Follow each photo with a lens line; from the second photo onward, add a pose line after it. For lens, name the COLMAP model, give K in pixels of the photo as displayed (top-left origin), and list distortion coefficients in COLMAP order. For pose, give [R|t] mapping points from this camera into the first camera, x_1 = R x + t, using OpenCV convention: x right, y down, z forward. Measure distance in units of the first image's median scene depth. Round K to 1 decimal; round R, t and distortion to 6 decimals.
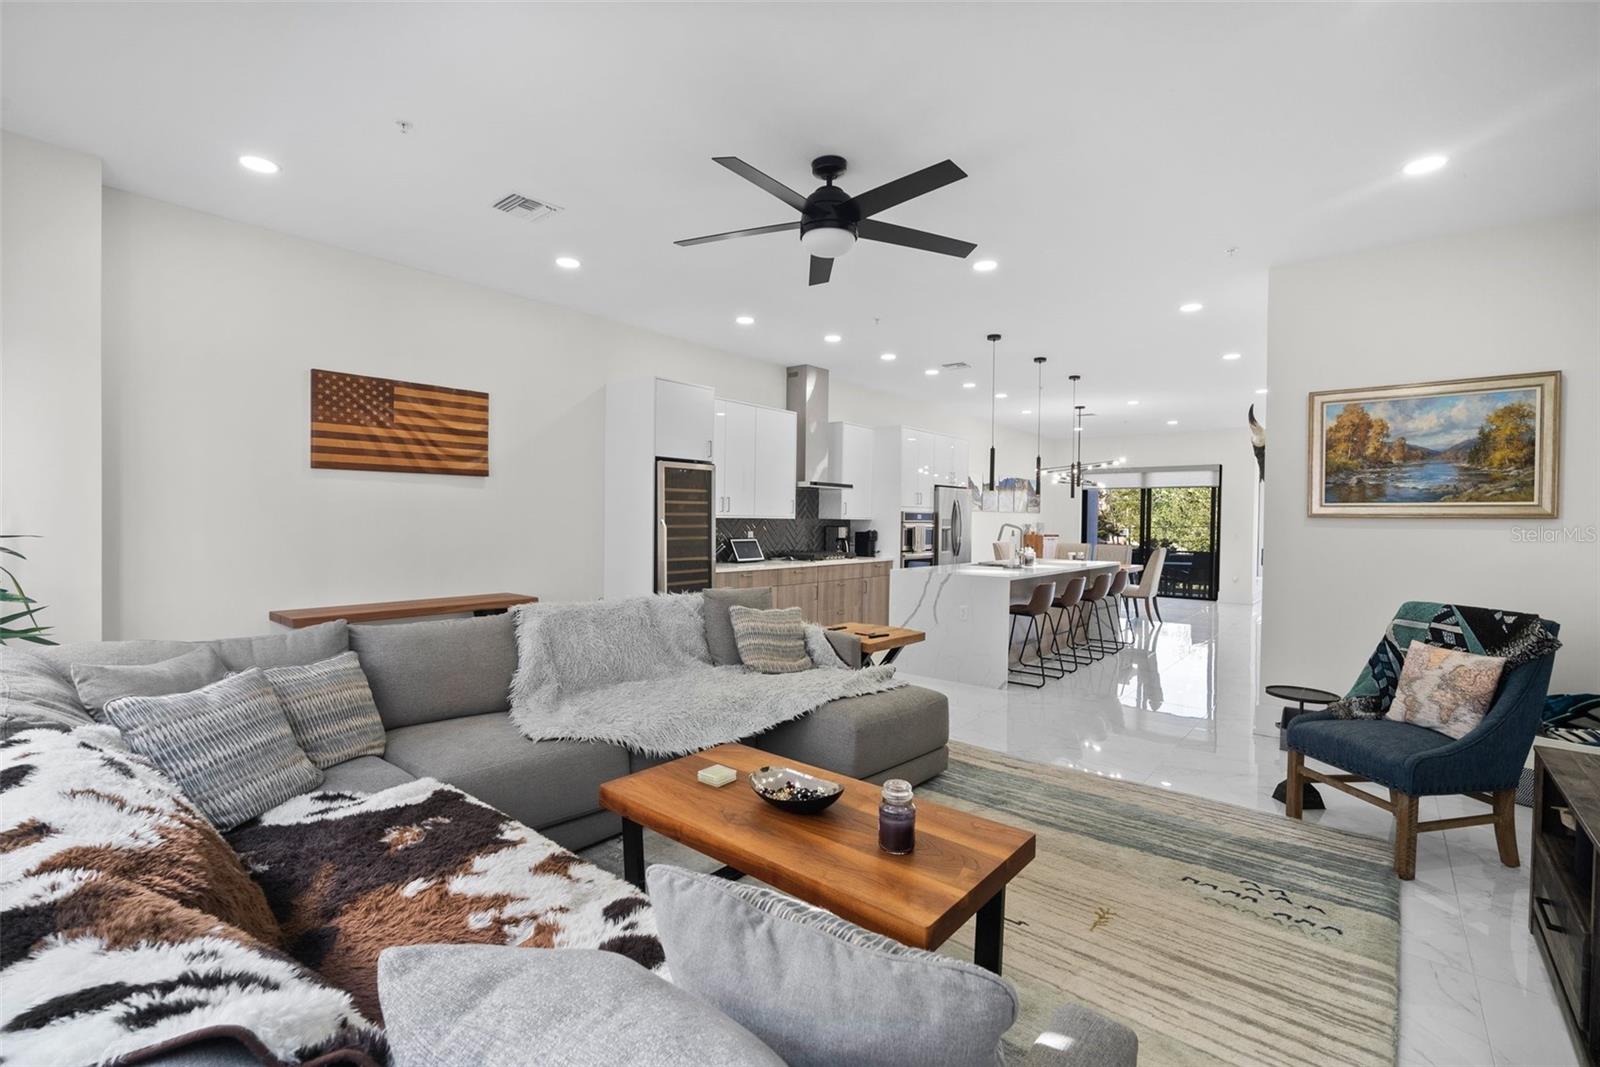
lens RADIAL K [[706.0, 0, 805.5], [0, 706.0, 530.7], [0, 0, 1]] dist [-0.011913, 0.004023]
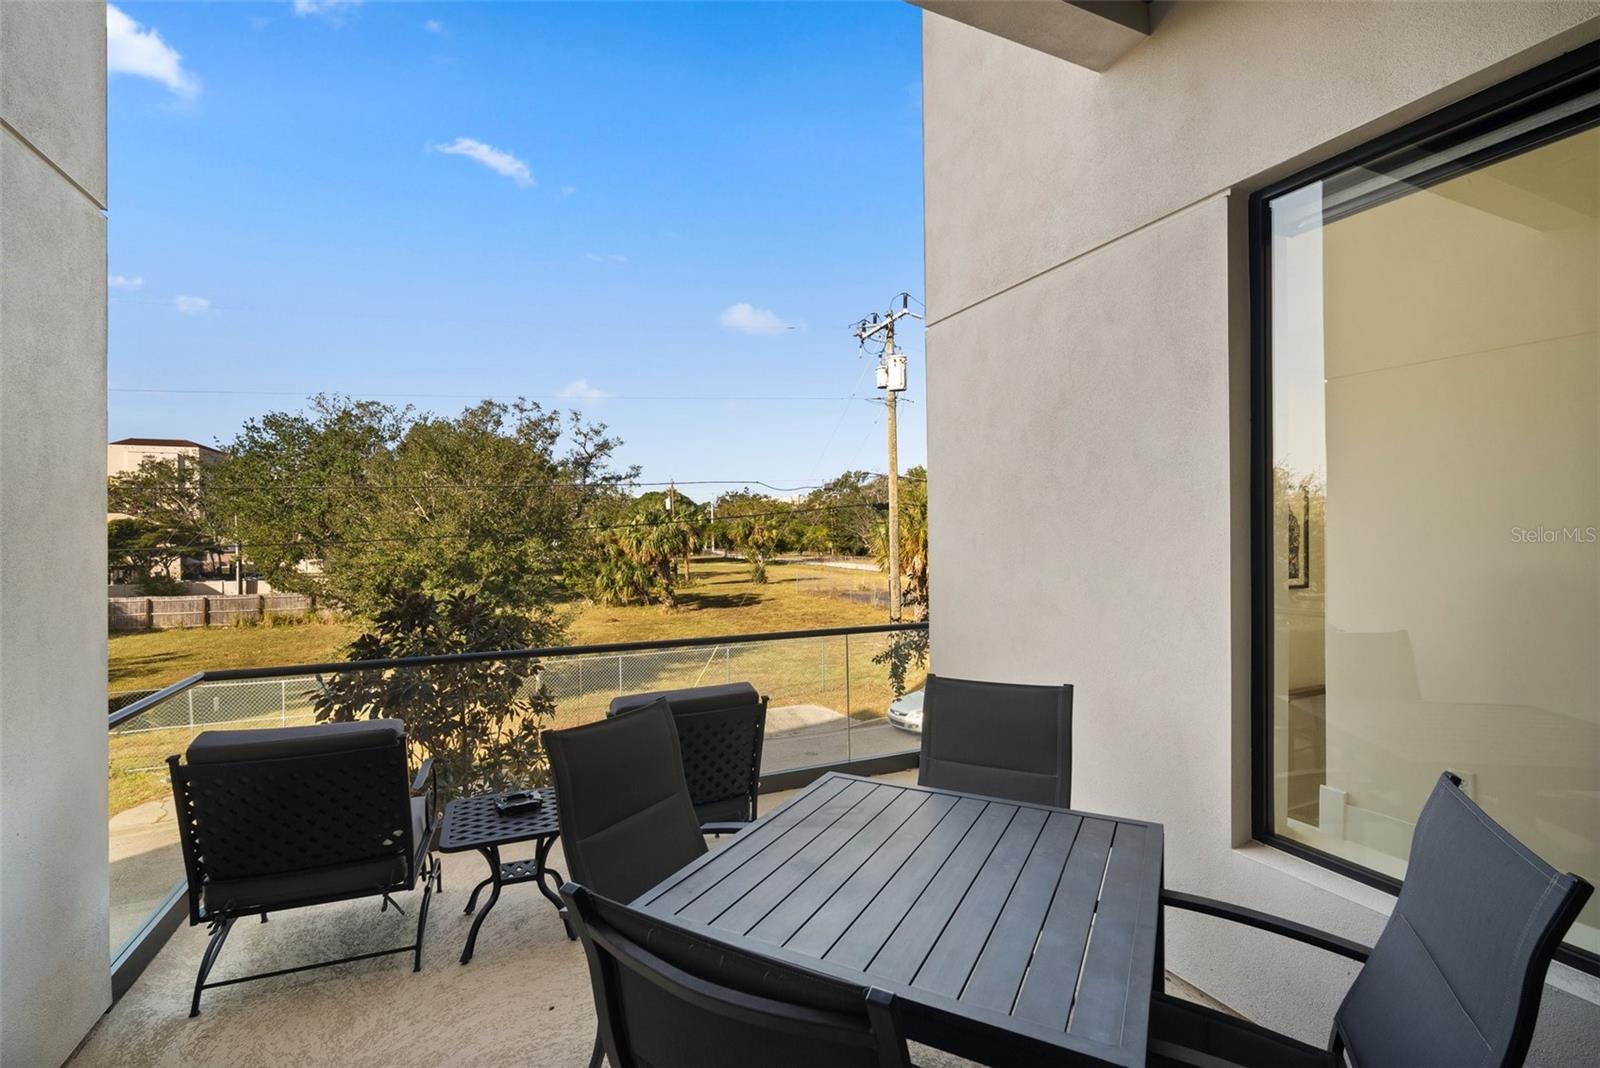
lens RADIAL K [[706.0, 0, 797.5], [0, 706.0, 539.2], [0, 0, 1]] dist [-0.011913, 0.004023]
pose [[0.446126, -0.026955, 0.894564, 0.884179], [0.029307, 0.999450, 0.015499, -0.022818], [-0.894490, 0.019303, 0.446670, 2.054065]]
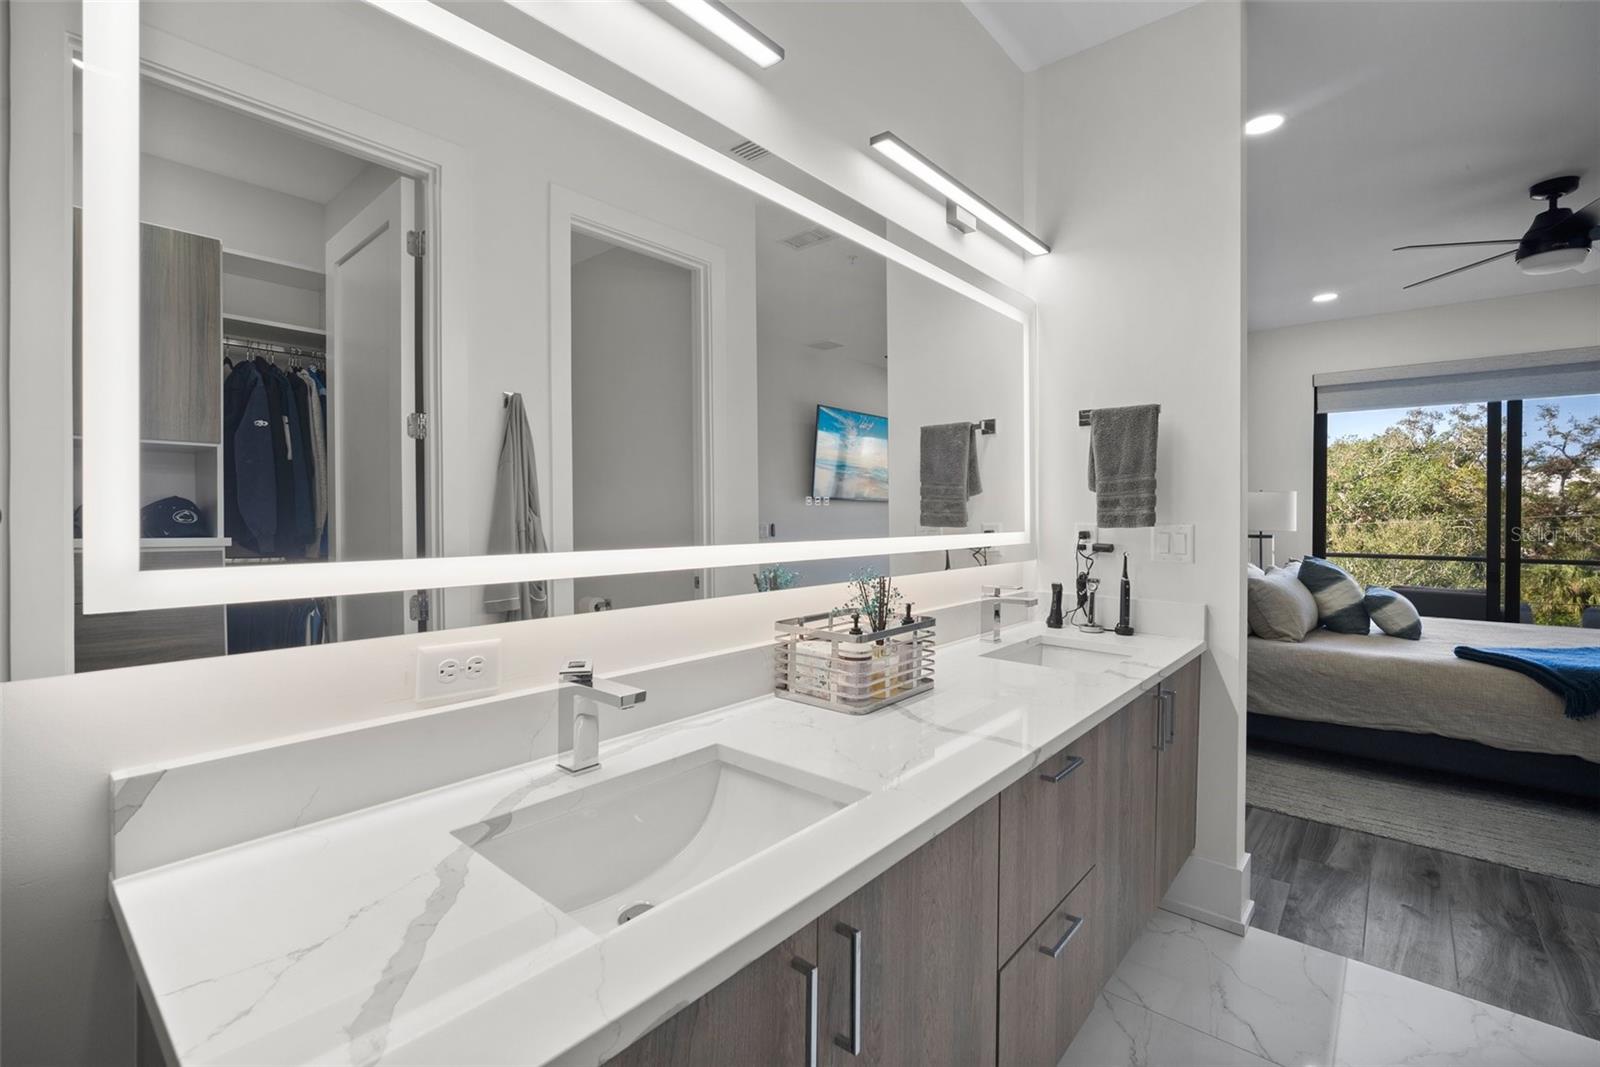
lens RADIAL K [[706.0, 0, 805.7], [0, 706.0, 514.9], [0, 0, 1]] dist [-0.011913, 0.004023]
pose [[0.999781, -0.006286, -0.019946, 0.164095], [0.005993, 0.999873, -0.014739, -0.537391], [0.020036, 0.014616, 0.999692, 1.159897]]
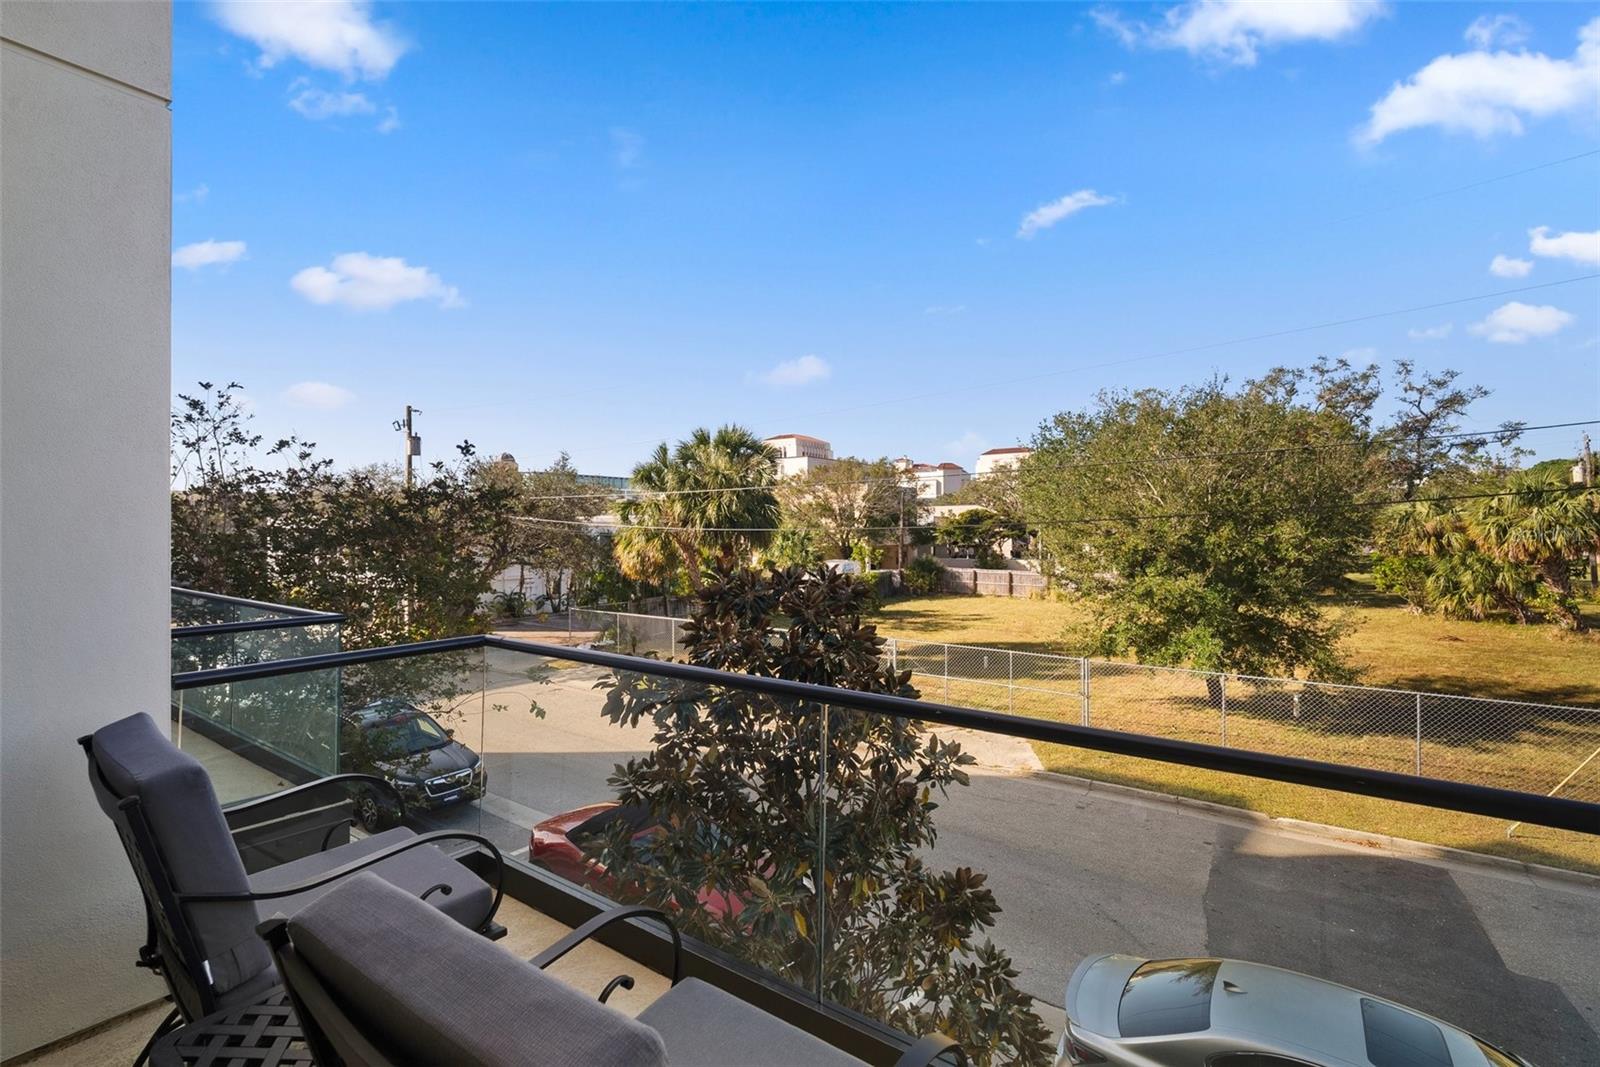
lens RADIAL K [[706.0, 0, 801.6], [0, 706.0, 523.2], [0, 0, 1]] dist [-0.011913, 0.004023]
pose [[0.996842, -0.019666, 0.076933, 1.298383], [0.021163, 0.999601, -0.018697, 0.007725], [-0.076534, 0.020267, 0.996861, 2.188387]]
